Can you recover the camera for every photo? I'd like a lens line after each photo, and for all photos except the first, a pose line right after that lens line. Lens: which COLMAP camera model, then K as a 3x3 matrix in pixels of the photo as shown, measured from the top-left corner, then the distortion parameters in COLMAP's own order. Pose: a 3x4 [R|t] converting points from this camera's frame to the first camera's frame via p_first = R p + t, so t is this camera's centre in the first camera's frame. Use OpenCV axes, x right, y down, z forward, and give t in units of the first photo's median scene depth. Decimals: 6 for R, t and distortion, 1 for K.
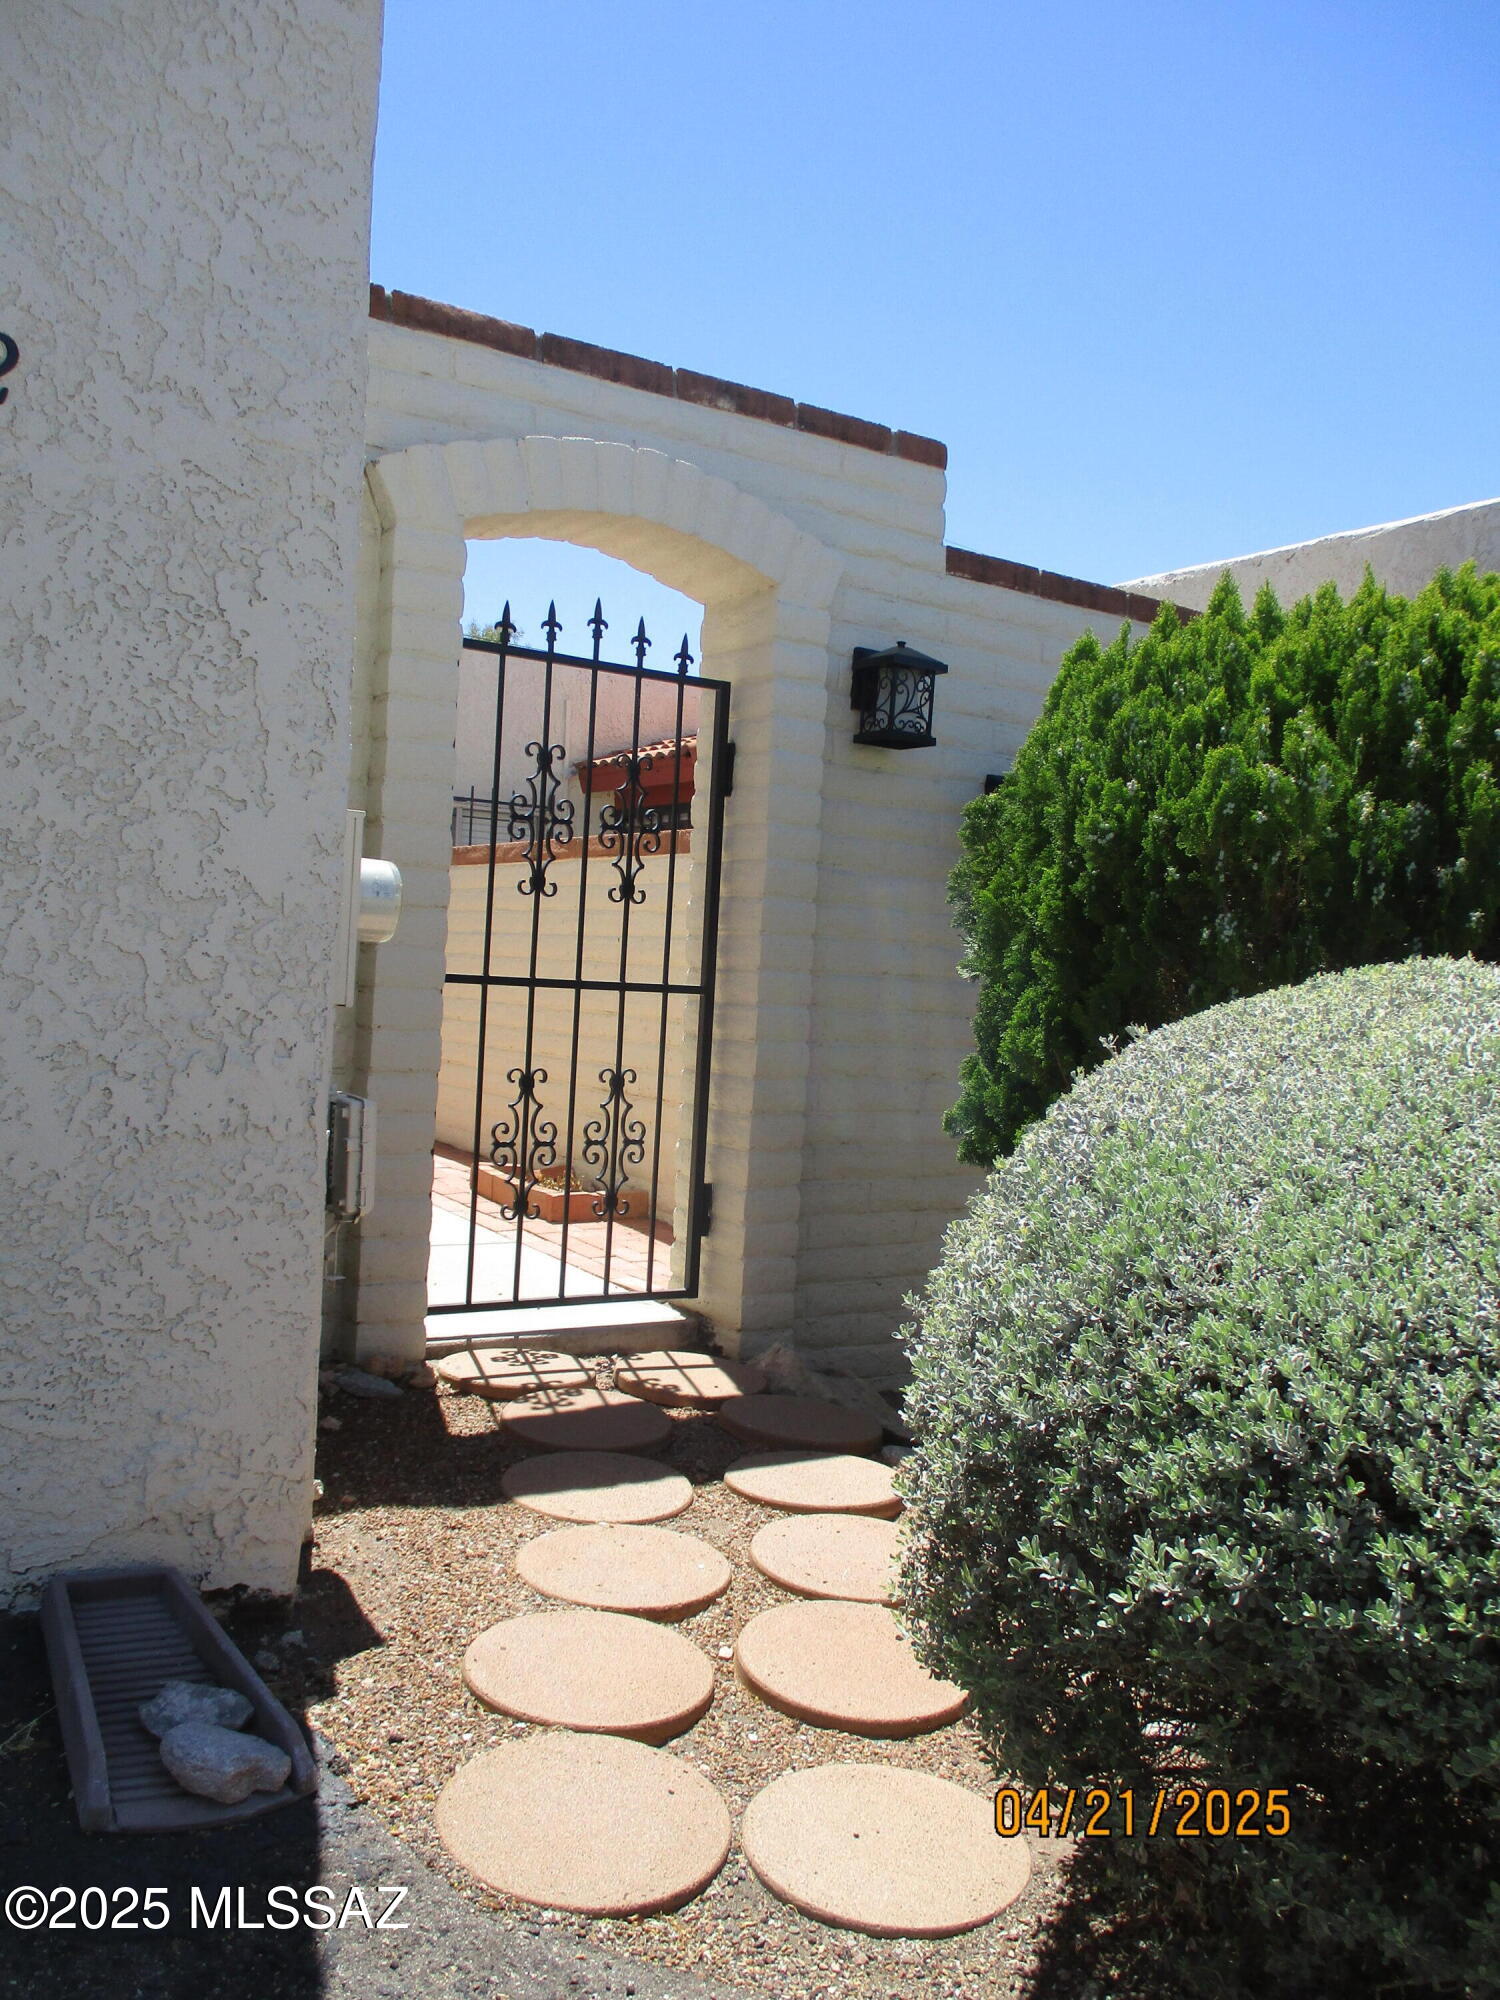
lens RADIAL K [[1671.6, 0, 760.1], [0, 1671.6, 996.9], [0, 0, 1]] dist [-0.019524, 0.022570]
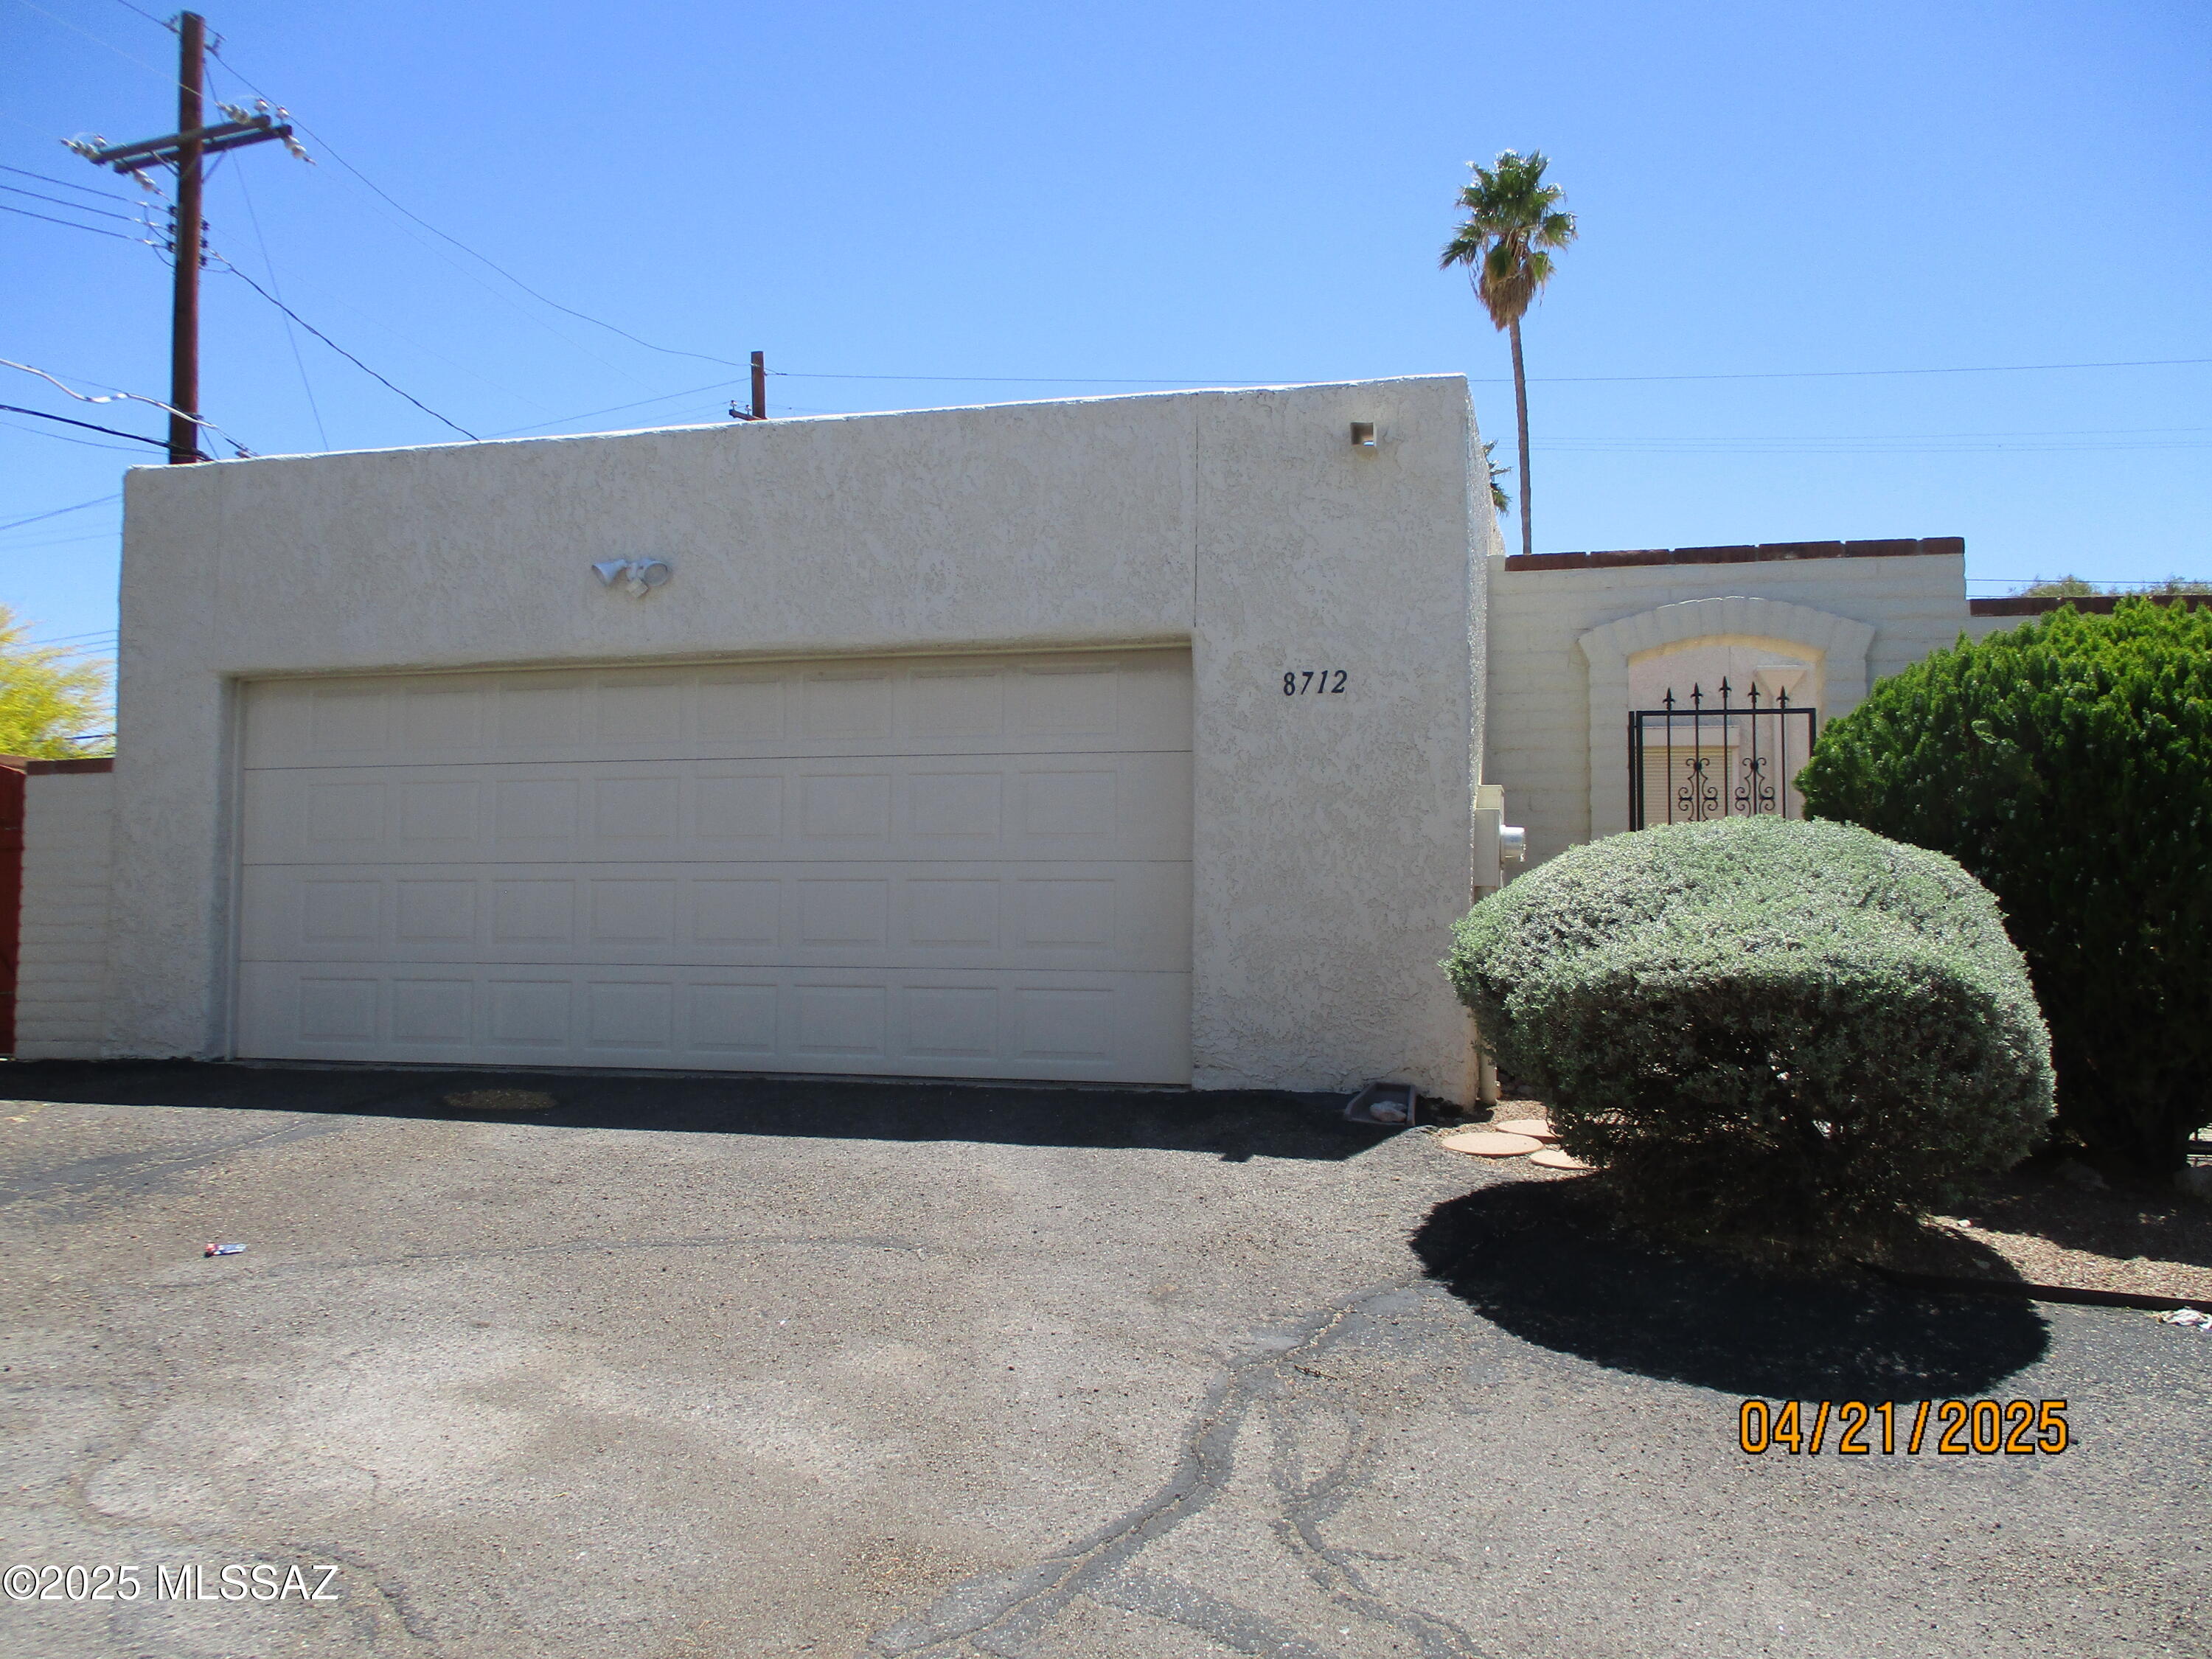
lens RADIAL K [[1848.8, 0, 1140.3], [0, 1848.8, 770.8], [0, 0, 1]] dist [-0.019524, 0.022570]
pose [[0.670934, -0.113148, -0.732834, 1.674209], [0.014023, 0.990049, -0.140023, 0.247413], [0.741385, 0.083670, 0.665844, -1.452116]]
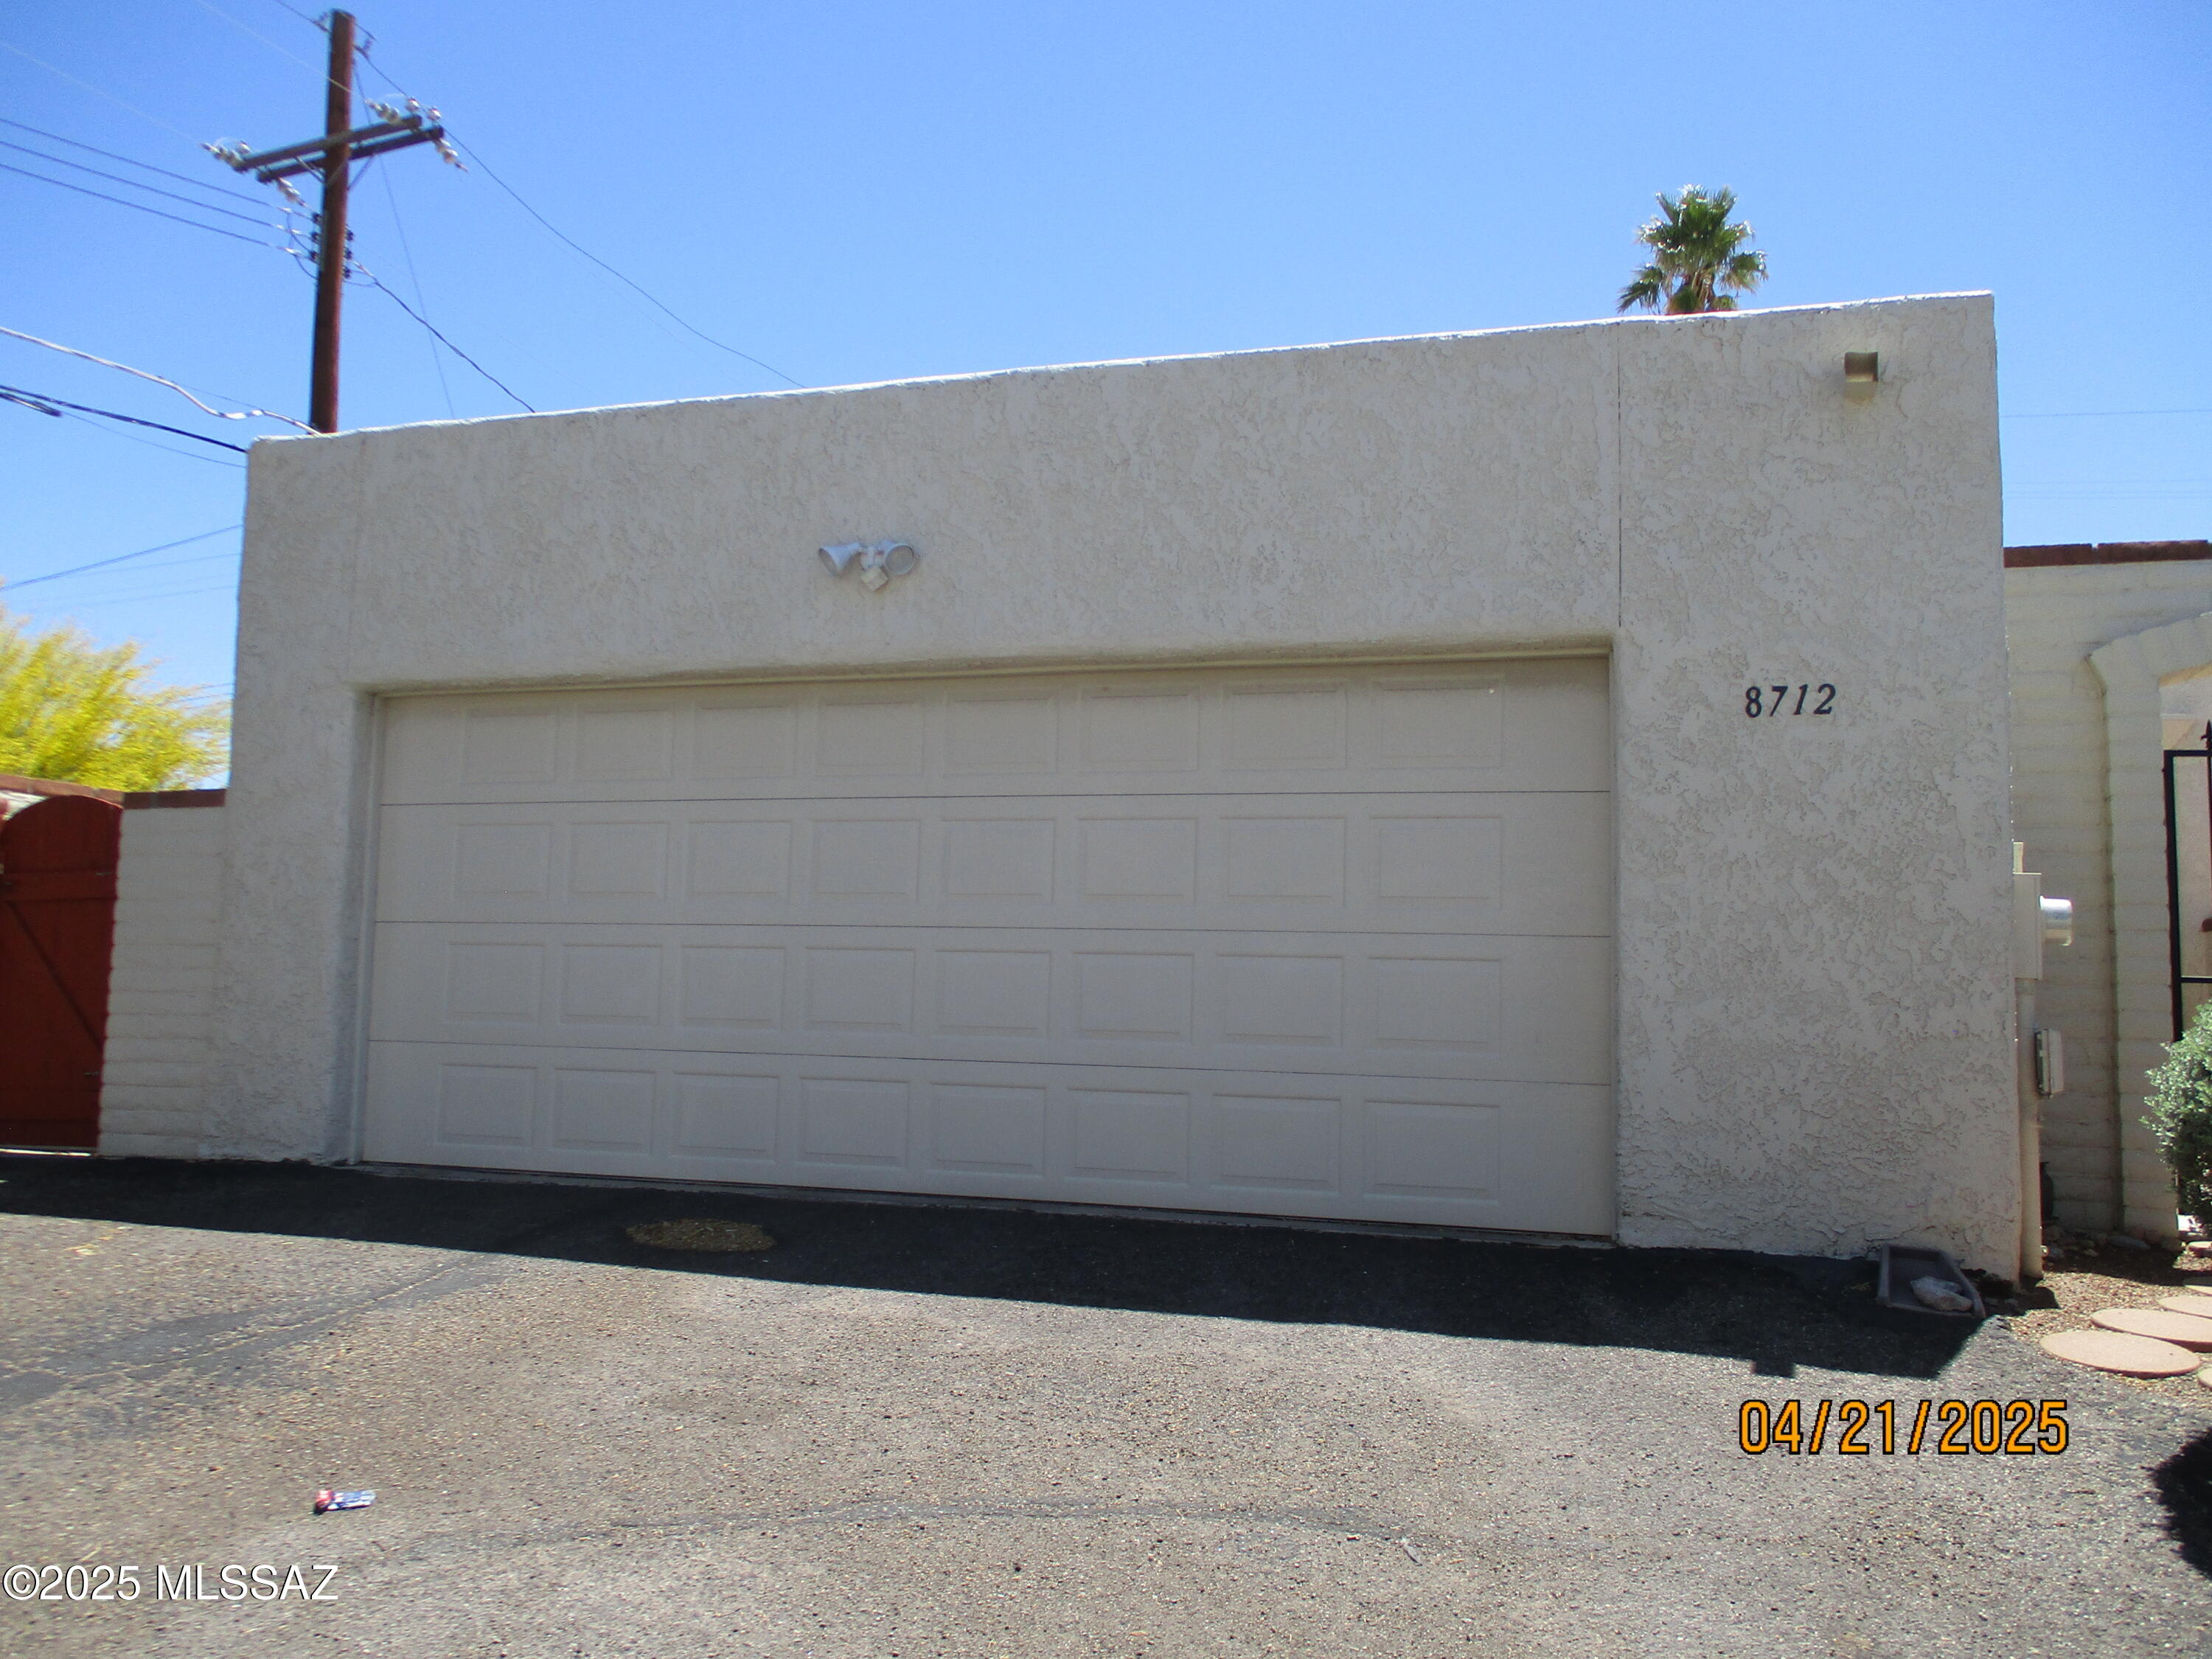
lens RADIAL K [[1848.8, 0, 1147.8], [0, 1848.8, 785.0], [0, 0, 1]] dist [-0.019524, 0.022570]
pose [[0.632053, -0.127183, -0.764417, 0.828784], [-0.007619, 0.985372, -0.170245, 0.171837], [0.774888, 0.113428, 0.621838, -1.222086]]
